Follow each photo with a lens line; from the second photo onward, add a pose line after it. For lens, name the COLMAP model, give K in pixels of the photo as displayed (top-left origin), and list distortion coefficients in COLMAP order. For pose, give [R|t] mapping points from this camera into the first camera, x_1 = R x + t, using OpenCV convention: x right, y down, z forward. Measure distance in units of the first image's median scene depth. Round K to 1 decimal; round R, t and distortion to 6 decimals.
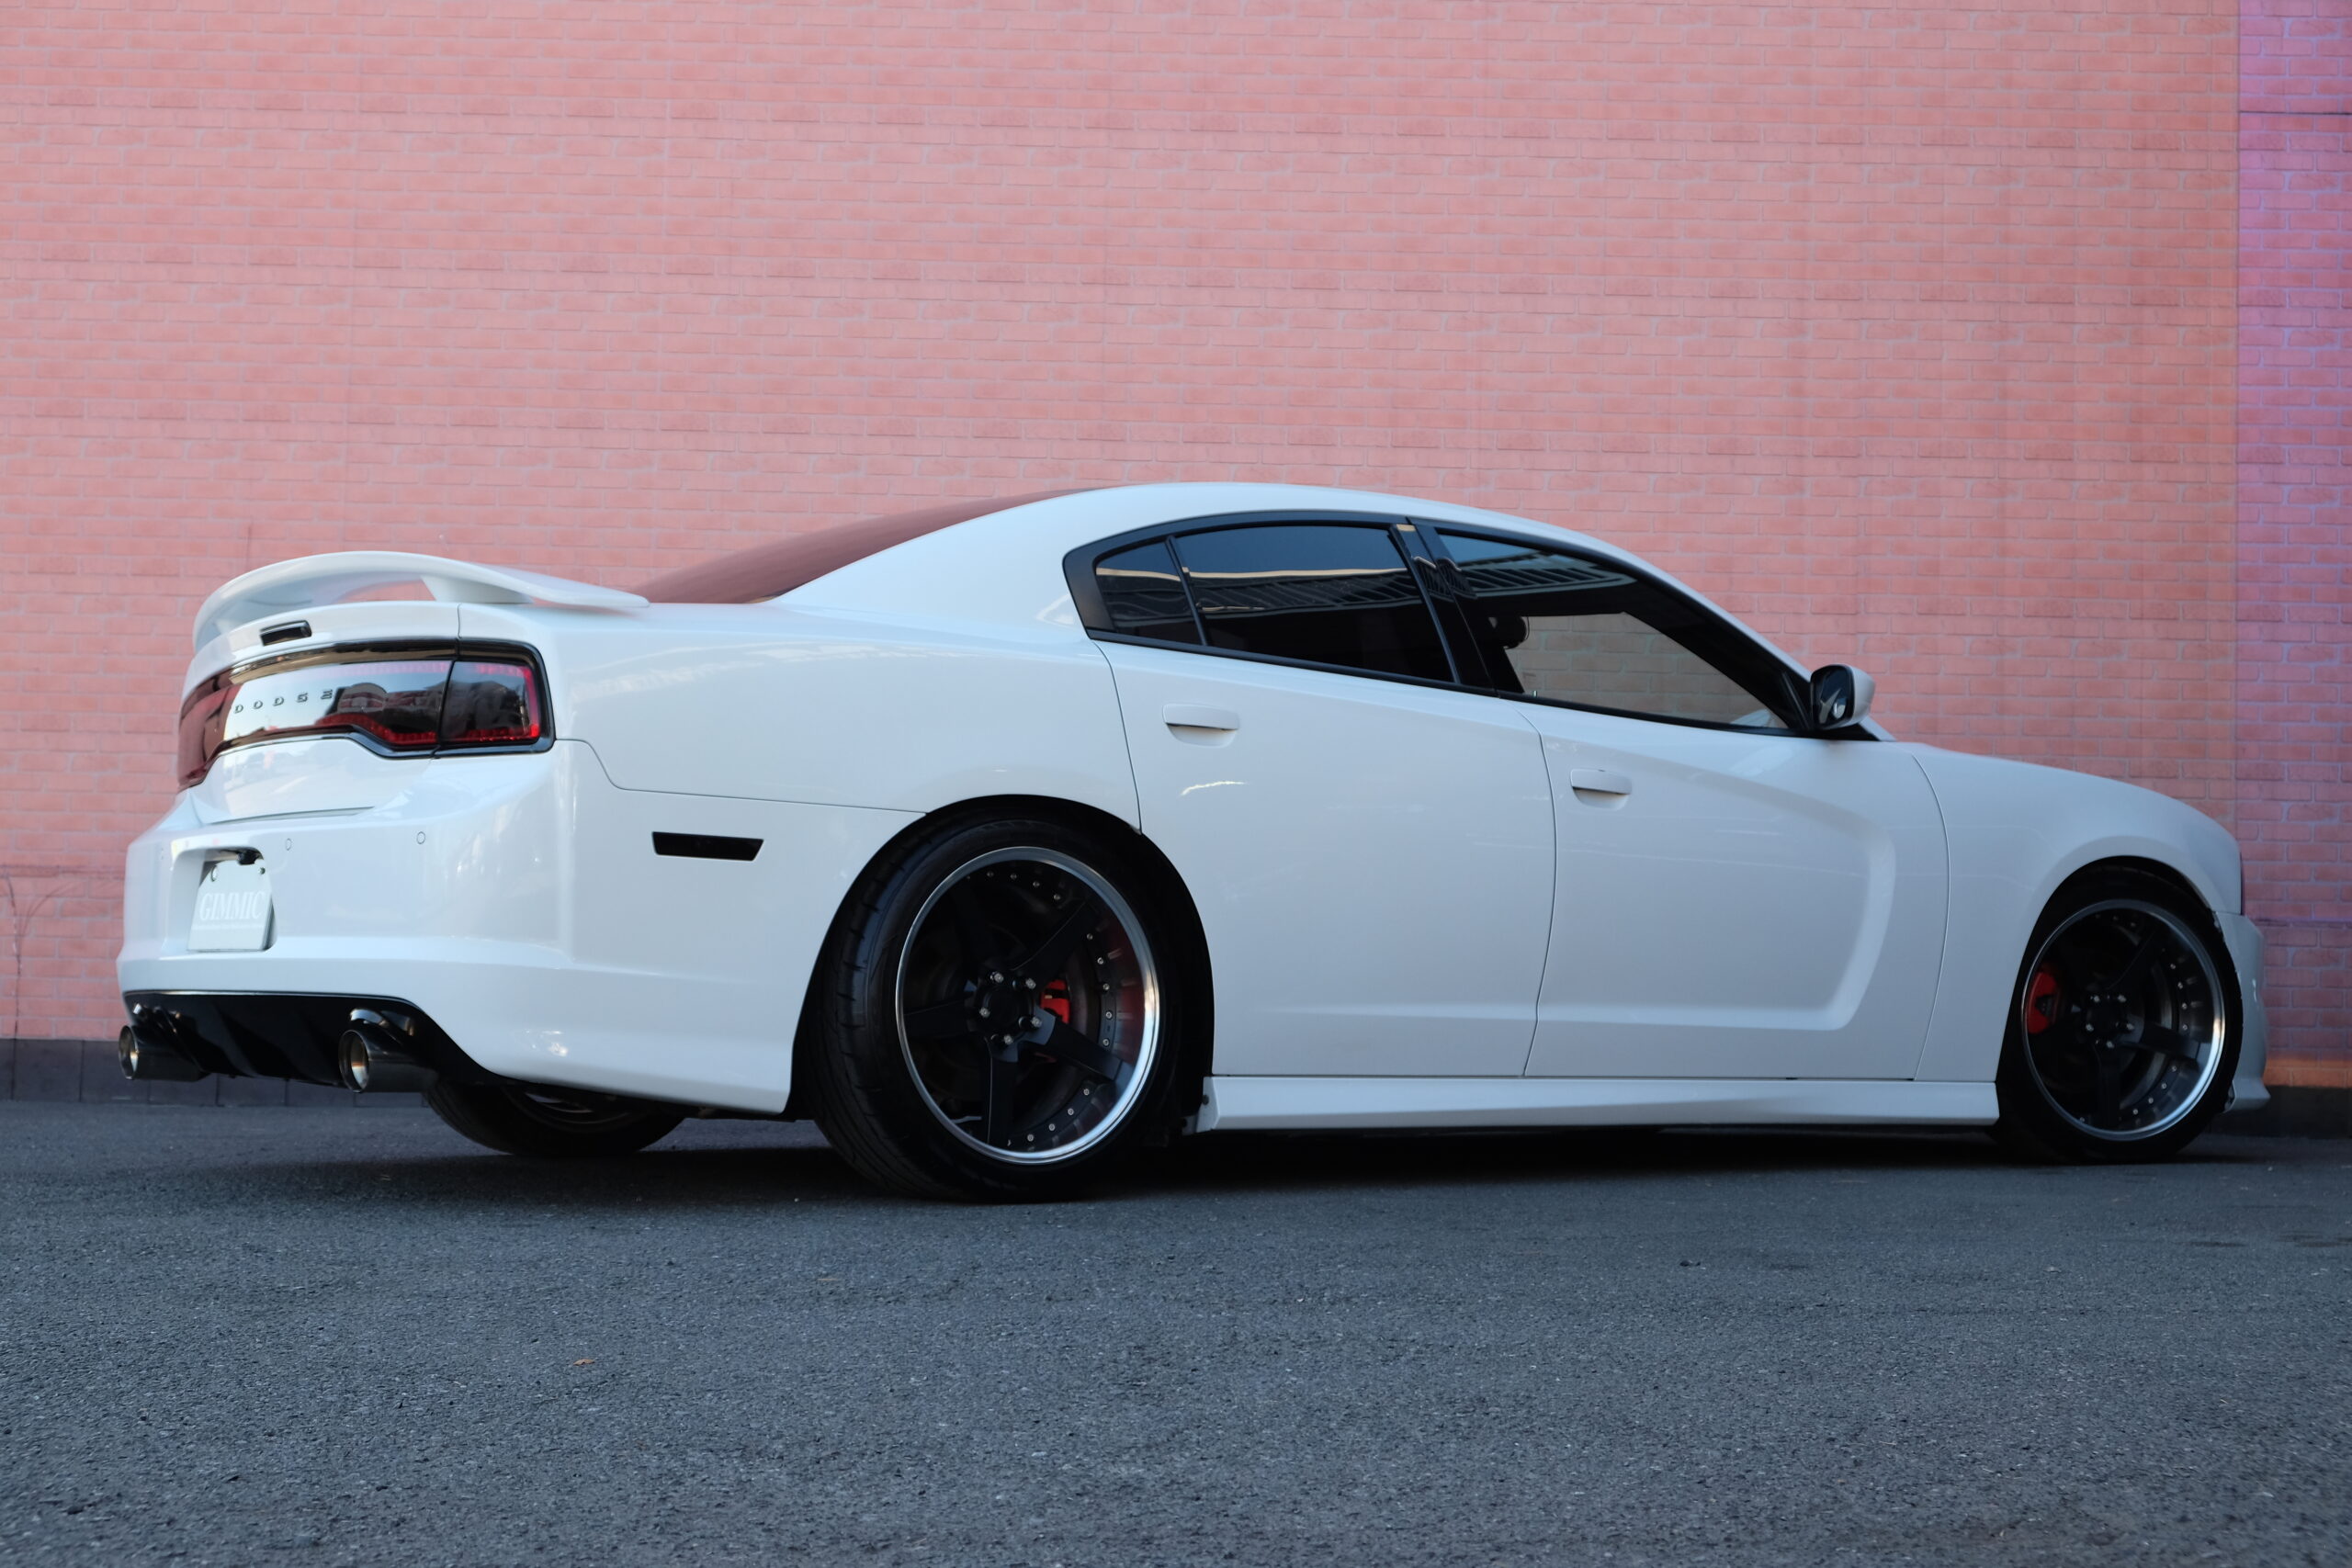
lens RADIAL K [[3409.2, 0, 1161.4], [0, 3409.2, 768.7], [0, 0, 1]] dist [0.007194, 0.000000]
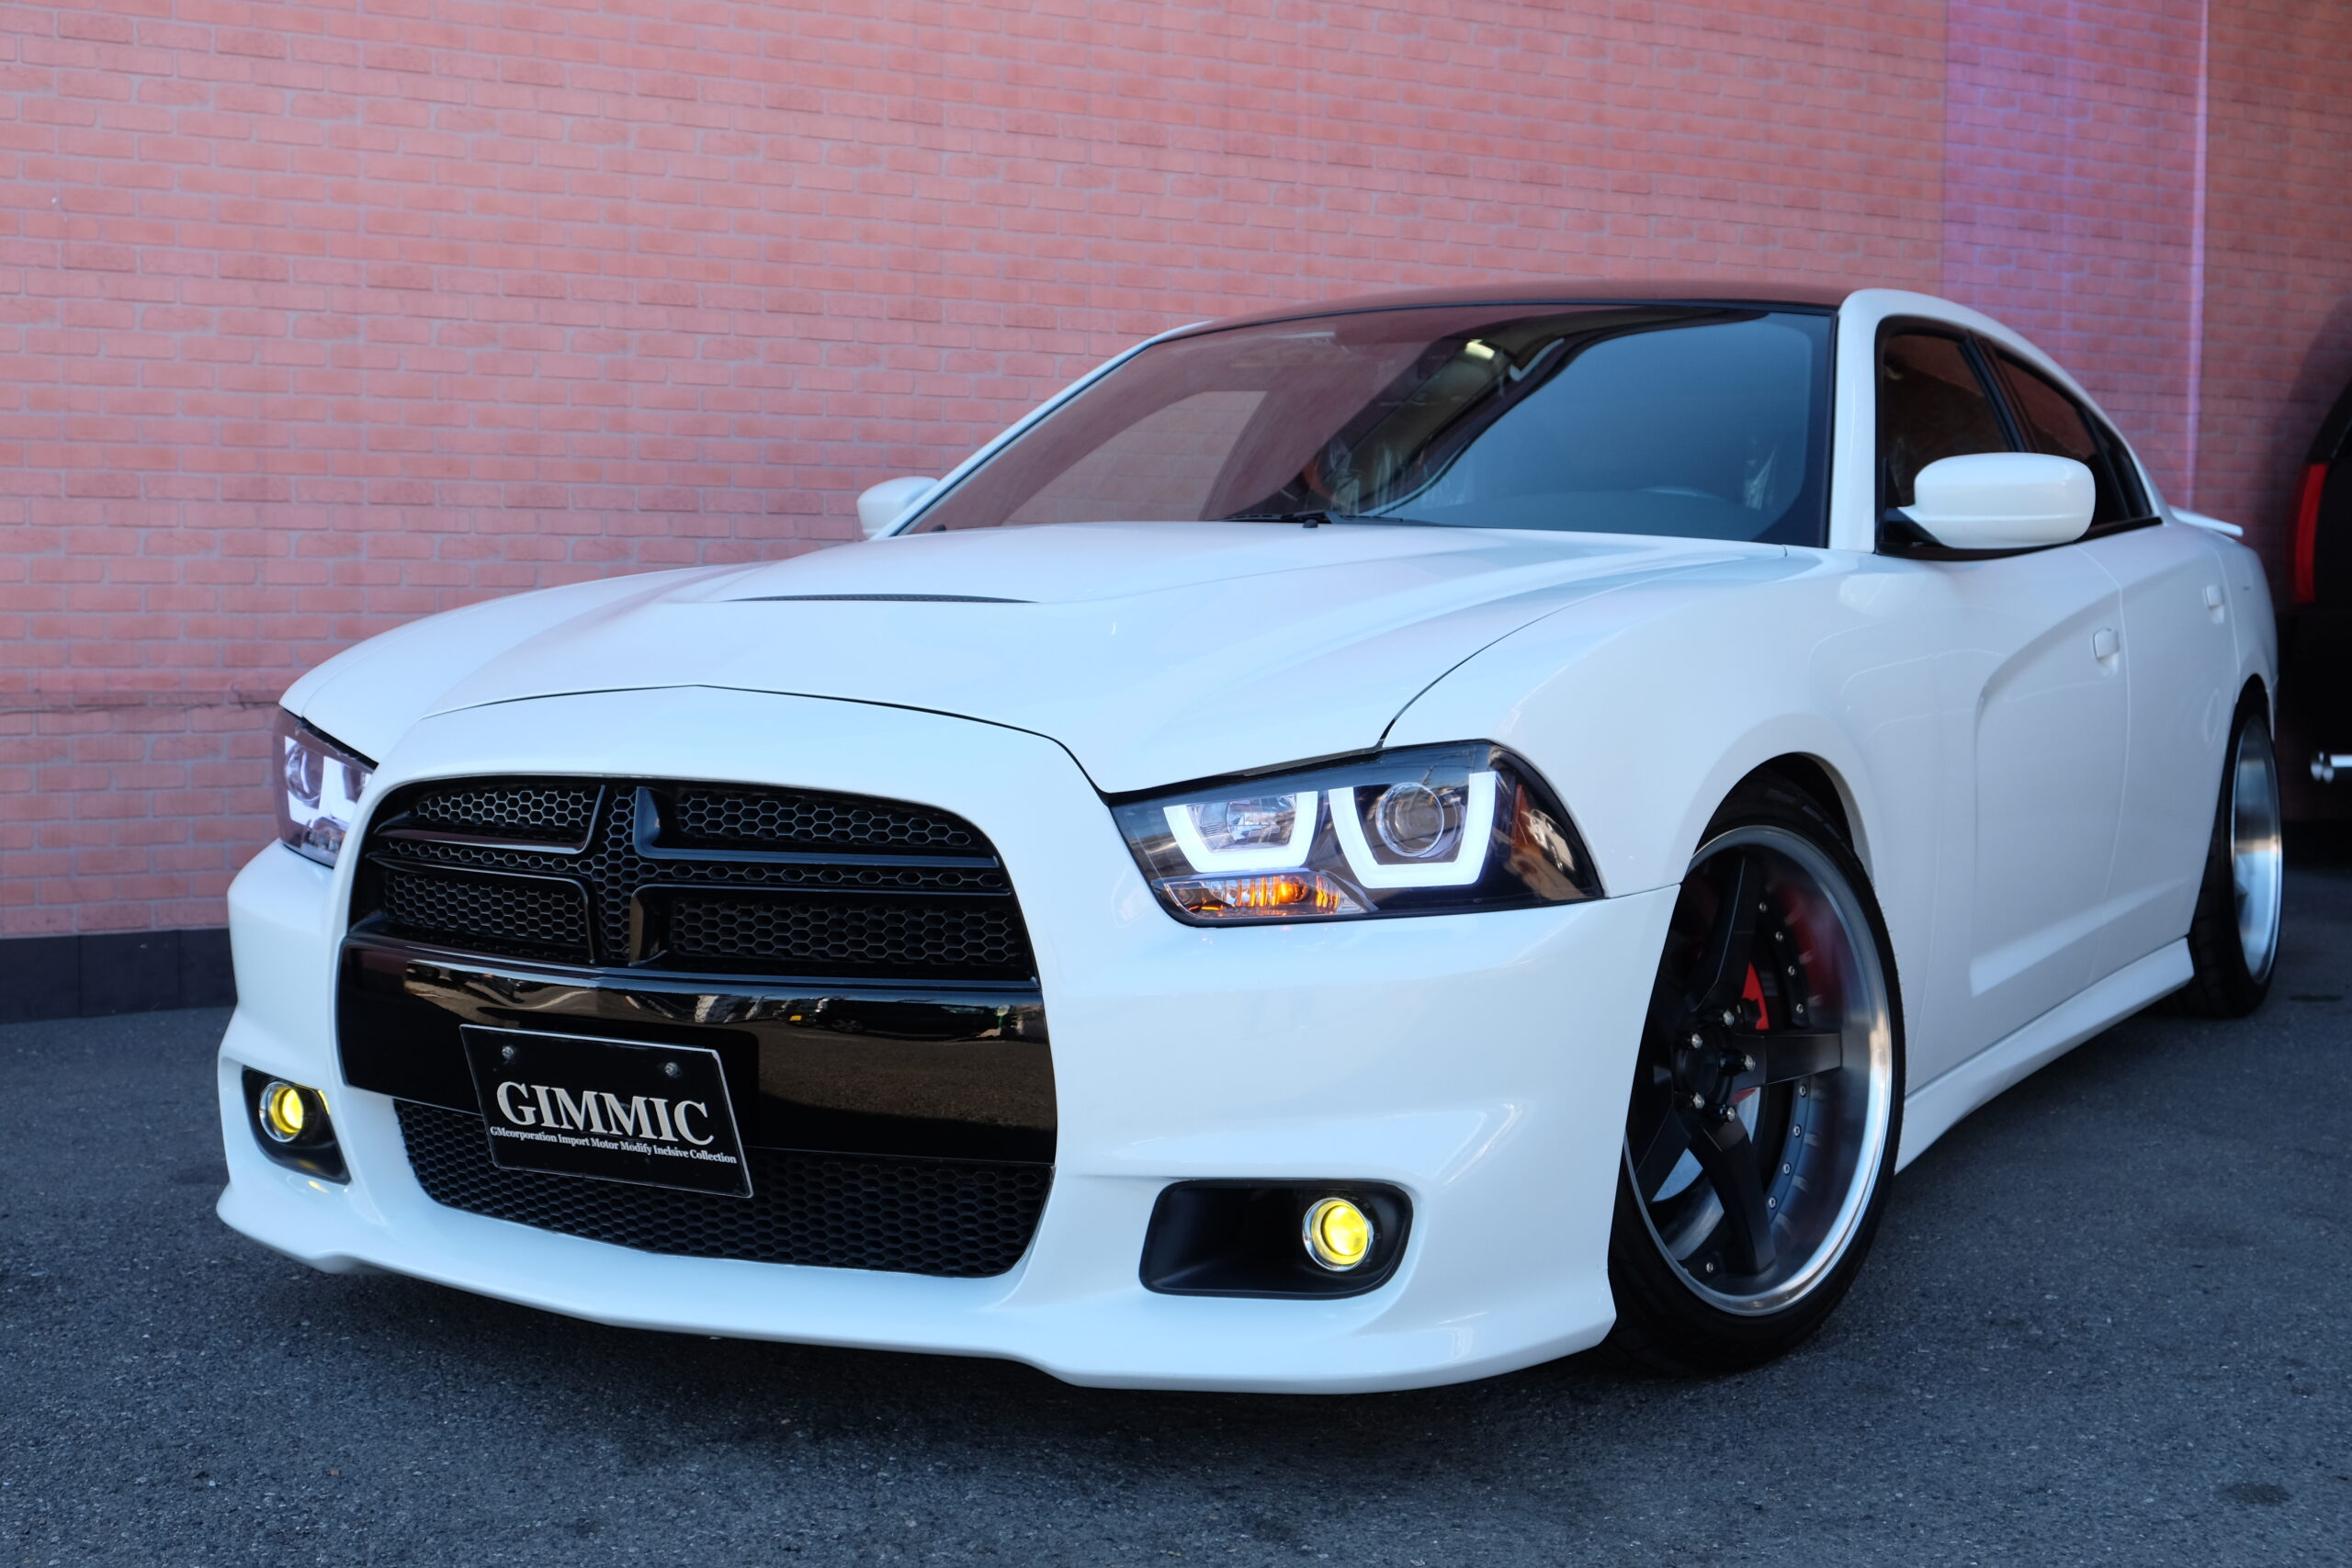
lens RADIAL K [[2998.6, 0, 1196.0], [0, 2998.6, 791.3], [0, 0, 1]] dist [-0.002104, 0.000000]
pose [[0.851582, -0.049812, 0.521850, -0.339777], [-0.019561, 0.991763, 0.126587, -0.030990], [-0.523856, -0.118007, 0.843593, 0.354836]]
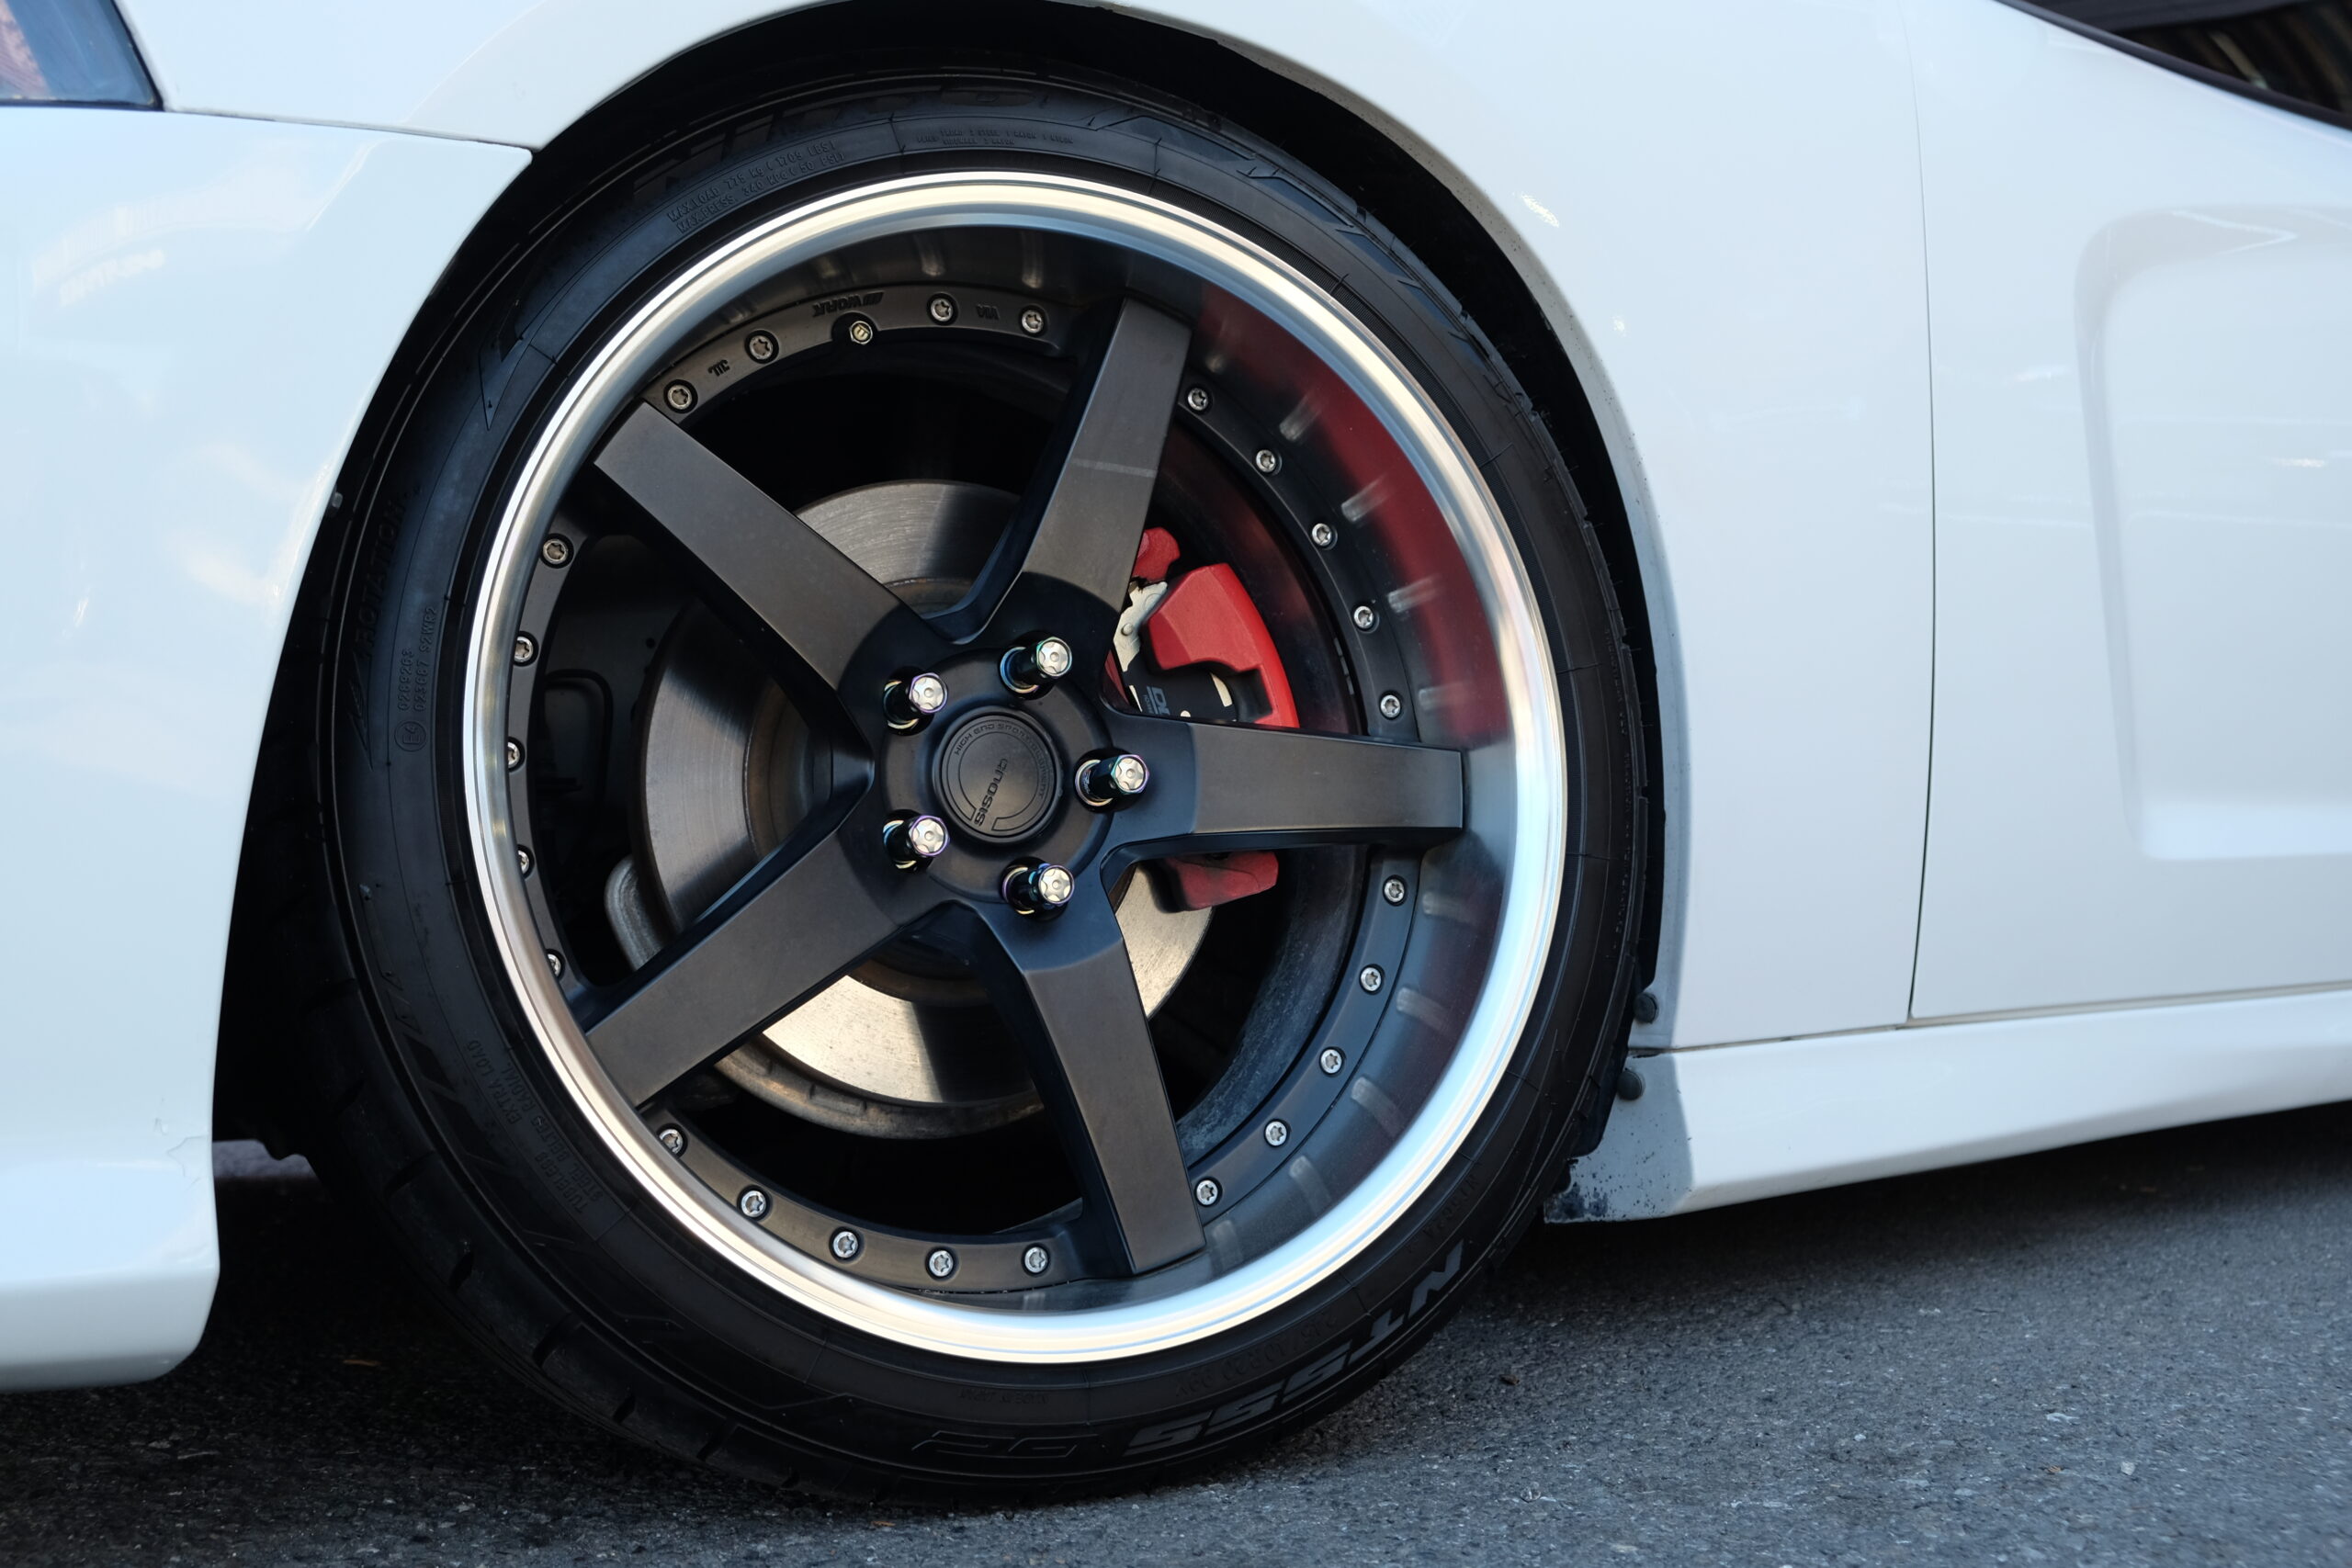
lens RADIAL K [[2777.2, 0, 1165.8], [0, 2777.2, 778.2], [0, 0, 1]] dist [0.008107, 0.000000]
pose [[0.978026, -0.010555, 0.208216, -0.133623], [0.006587, 0.999783, 0.019745, 0.040030], [-0.208379, -0.017940, 0.977884, 0.475483]]
